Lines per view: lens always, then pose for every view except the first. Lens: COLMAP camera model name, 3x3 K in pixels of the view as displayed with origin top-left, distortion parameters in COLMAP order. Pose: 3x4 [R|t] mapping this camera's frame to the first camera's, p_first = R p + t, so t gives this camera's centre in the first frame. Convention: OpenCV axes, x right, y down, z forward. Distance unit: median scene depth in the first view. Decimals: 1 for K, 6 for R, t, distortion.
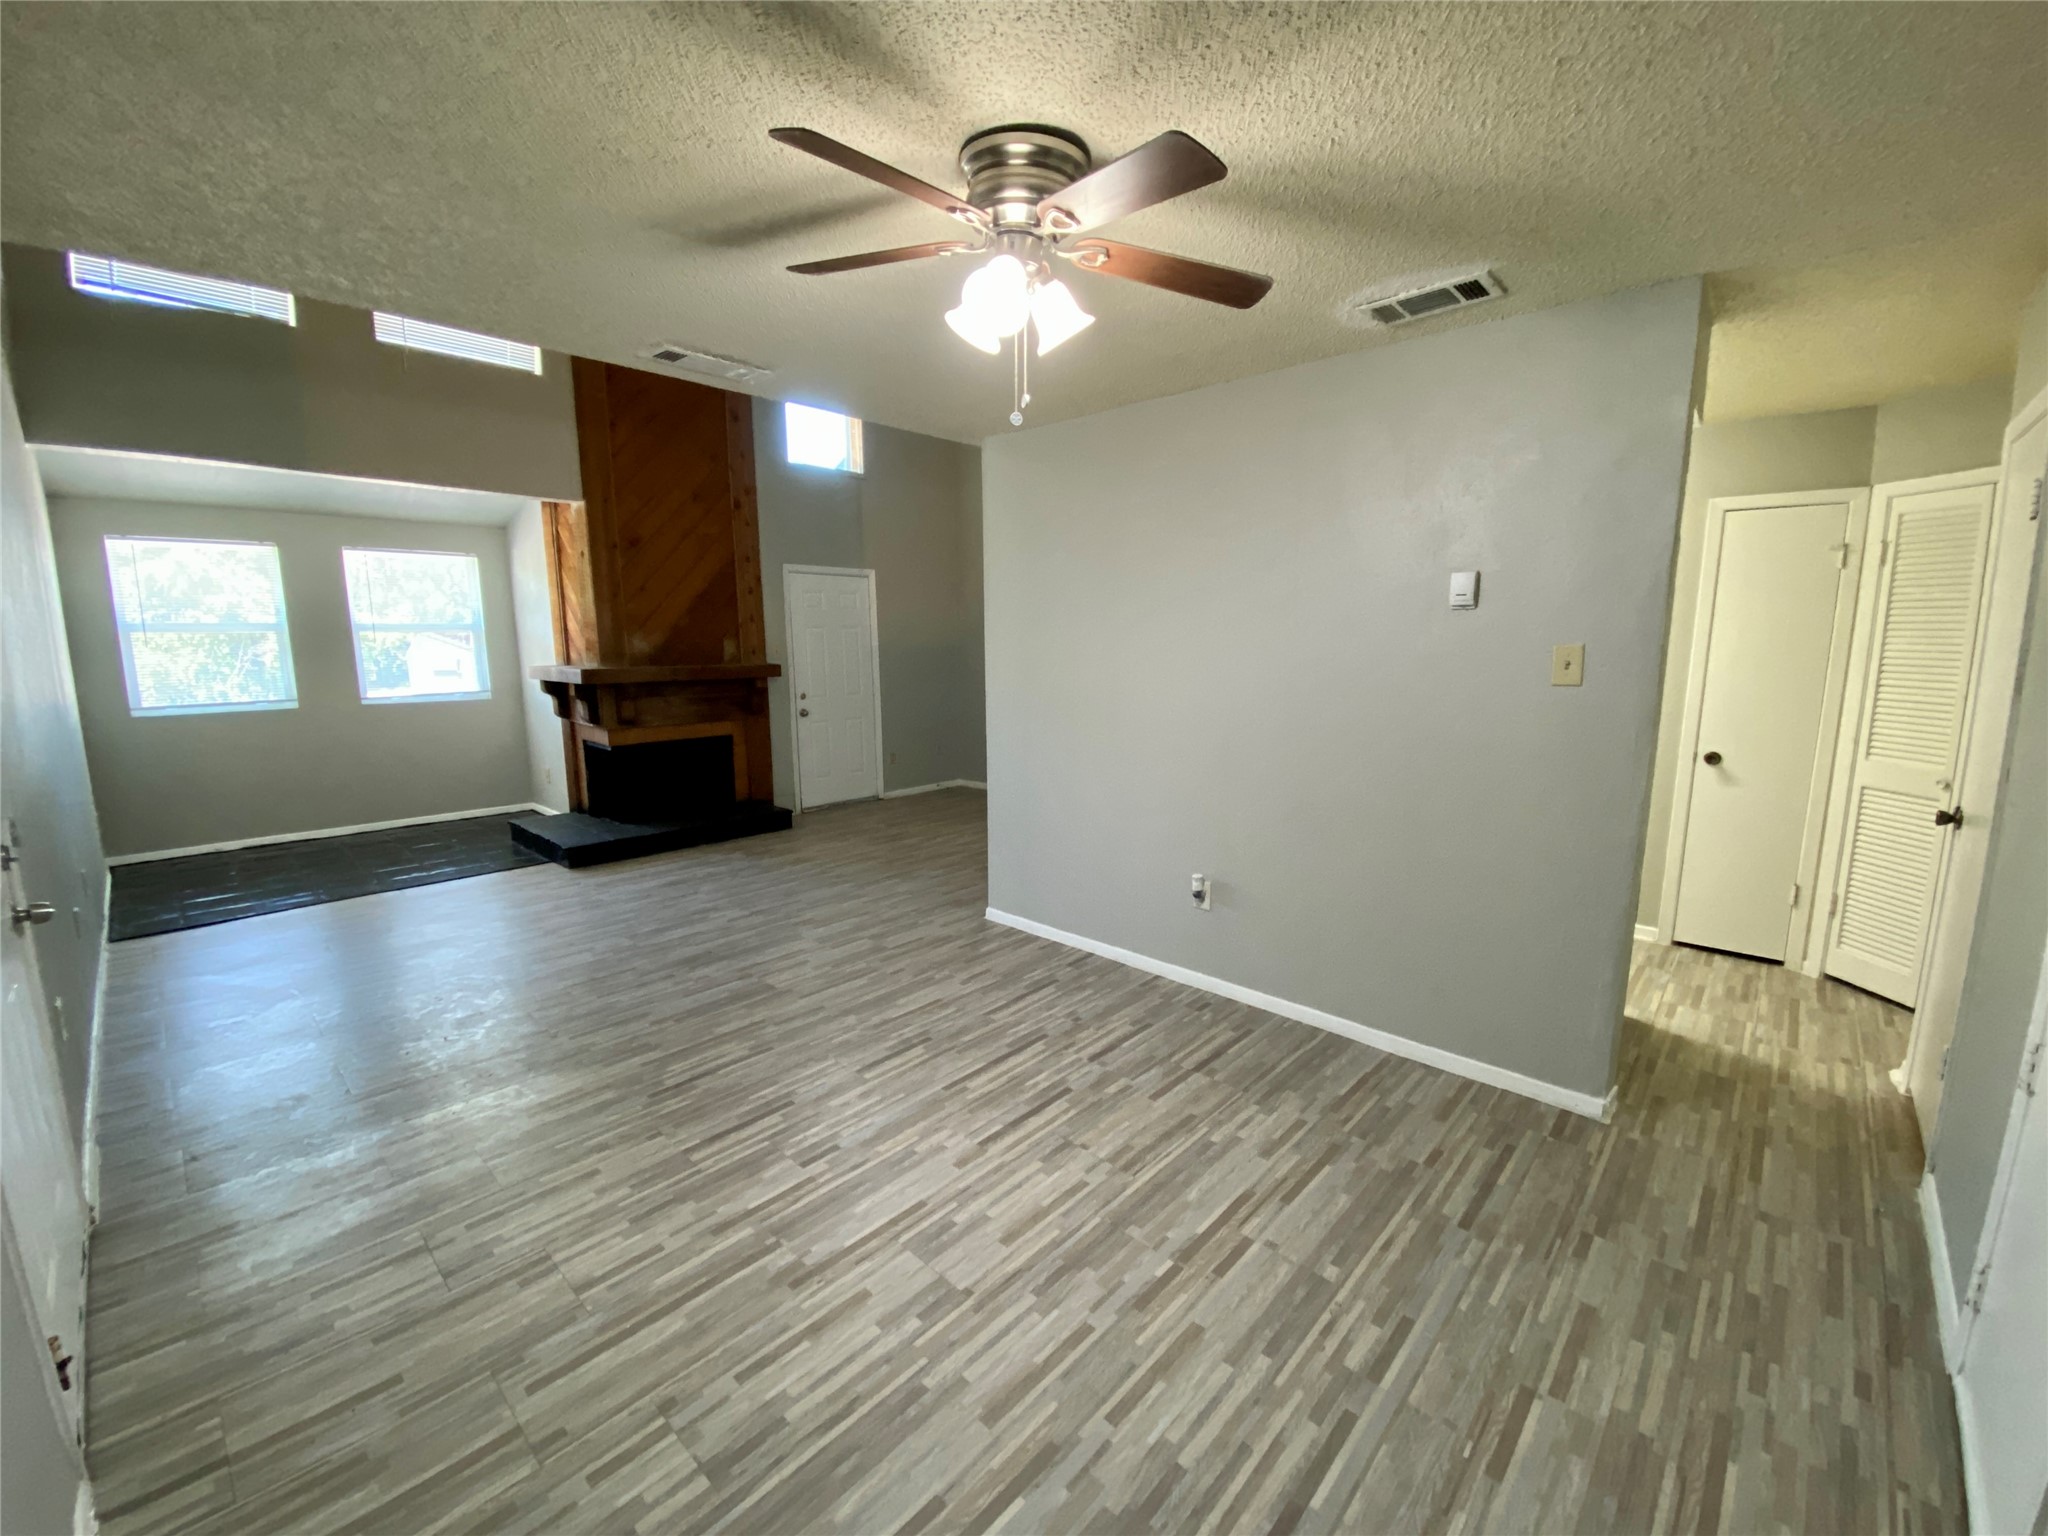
lens RADIAL K [[829.3, 0, 1033.1], [0, 829.3, 774.1], [0, 0, 1]] dist [0.001037, -0.012298]
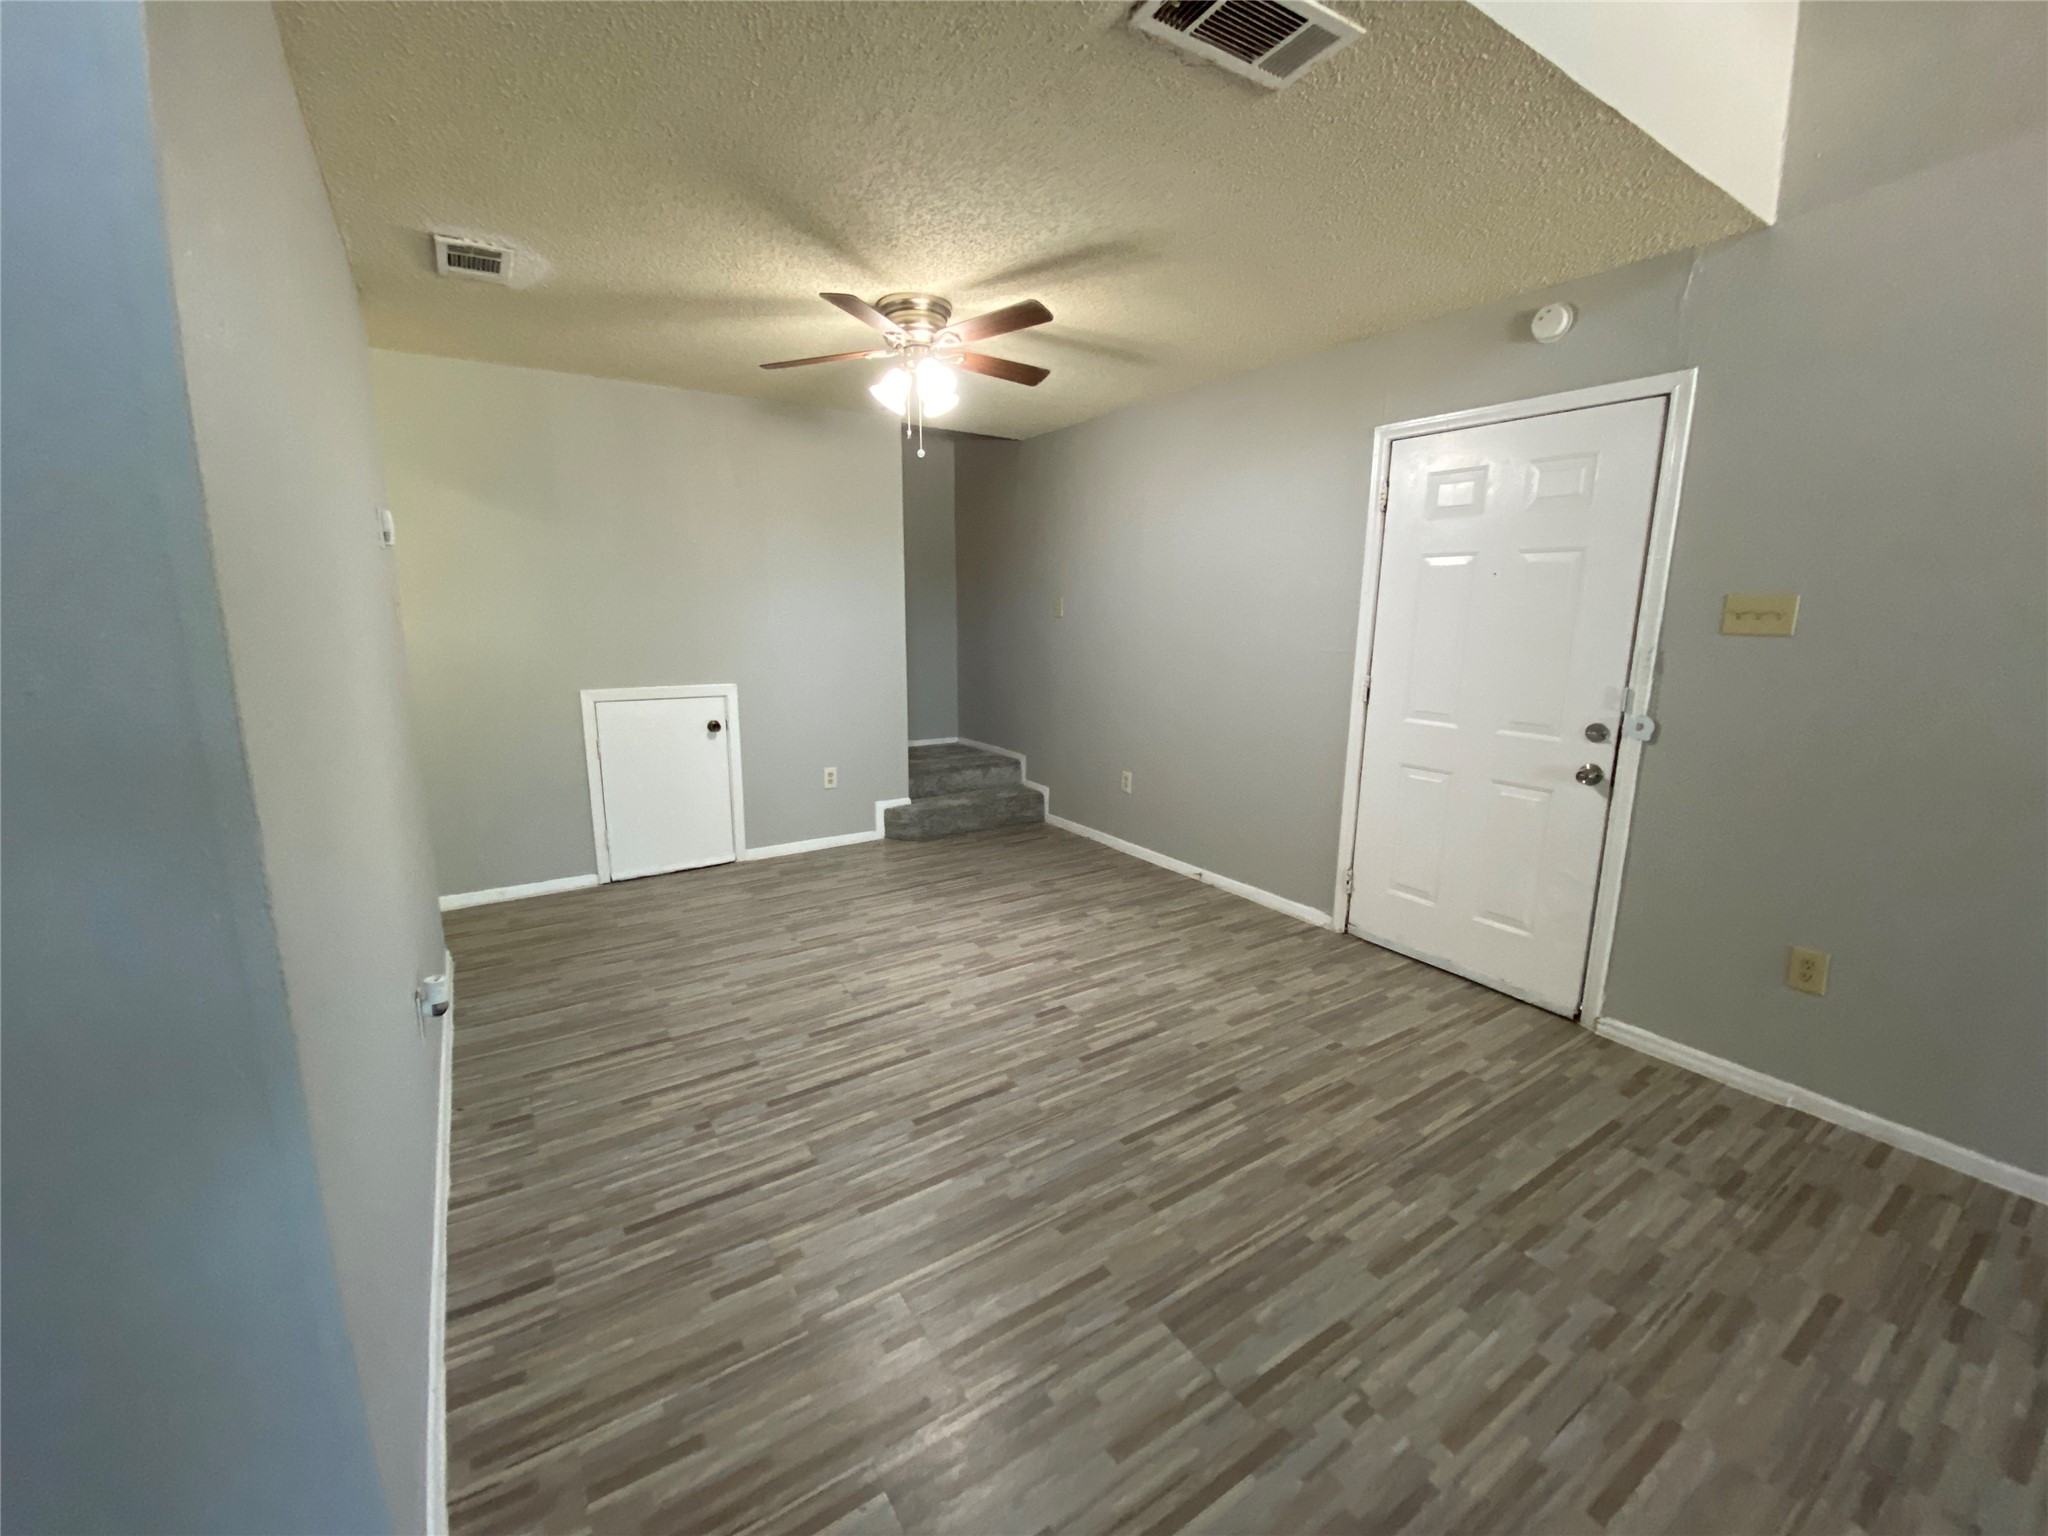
lens RADIAL K [[822.7, 0, 1018.7], [0, 822.7, 769.1], [0, 0, 1]] dist [0.029857, -0.023929]
pose [[-0.967917, -0.055461, 0.245075, -0.301218], [0.035358, 0.935569, 0.351370, -0.186005], [-0.248772, 0.348762, -0.903591, 1.223529]]
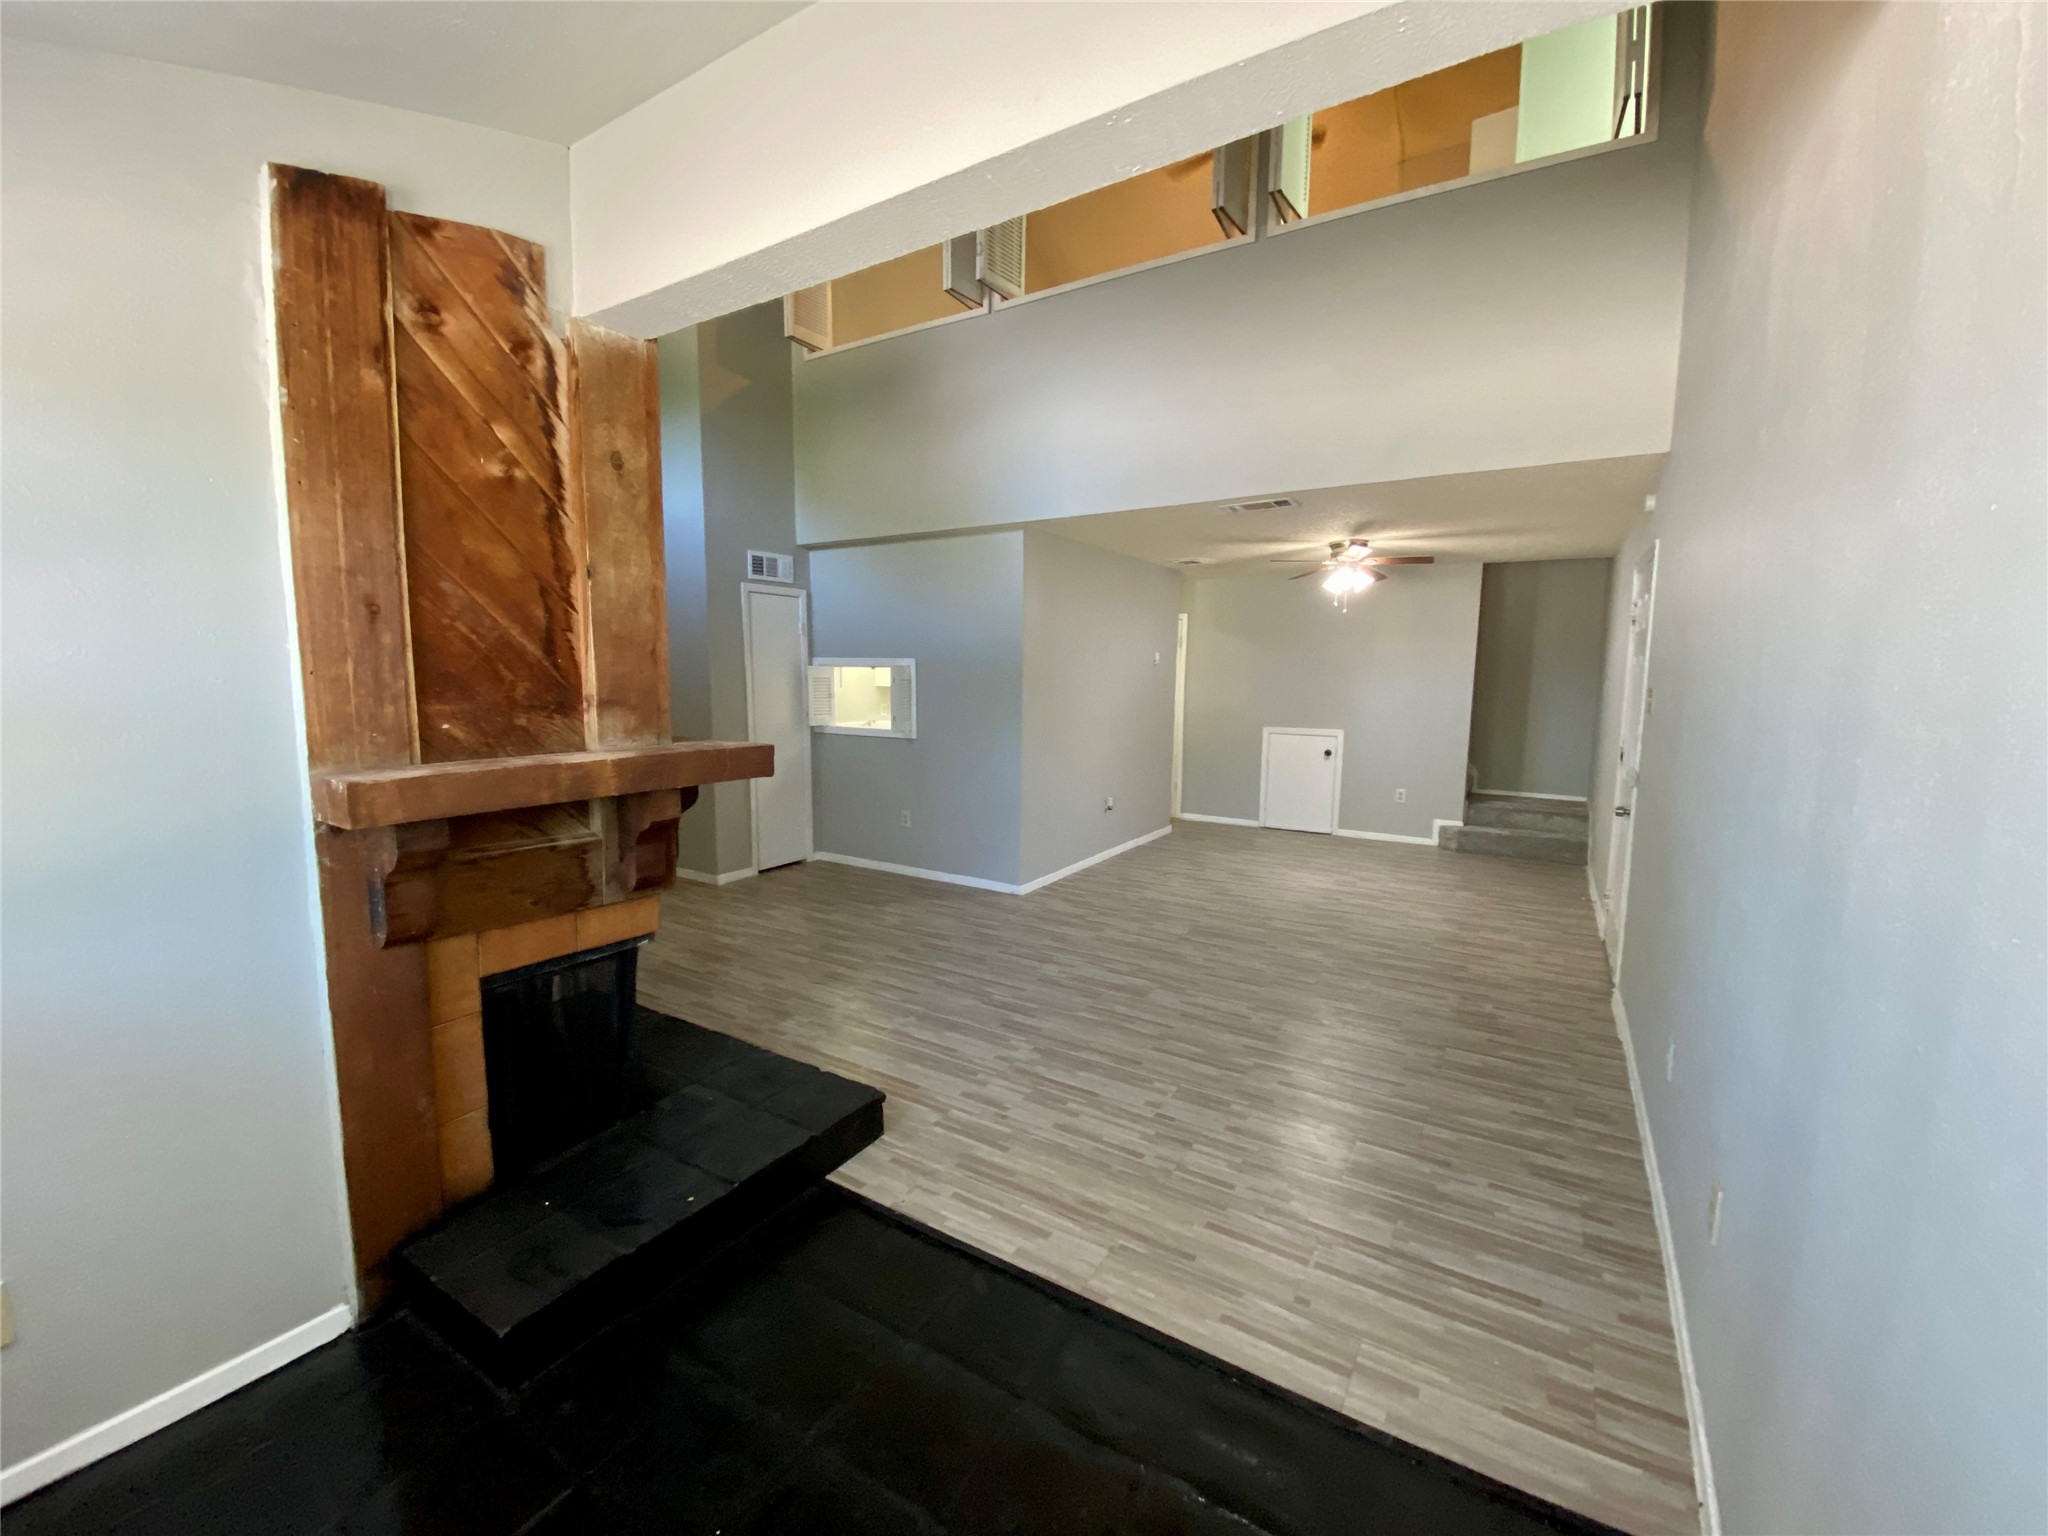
lens RADIAL K [[814.2, 0, 1013.0], [0, 814.2, 766.8], [0, 0, 1]] dist [0.026981, -0.023162]
pose [[-0.167816, -0.112705, 0.979355, -1.423453], [0.155621, 0.977958, 0.139210, -0.219112], [-0.973458, 0.175769, -0.146578, 1.319471]]
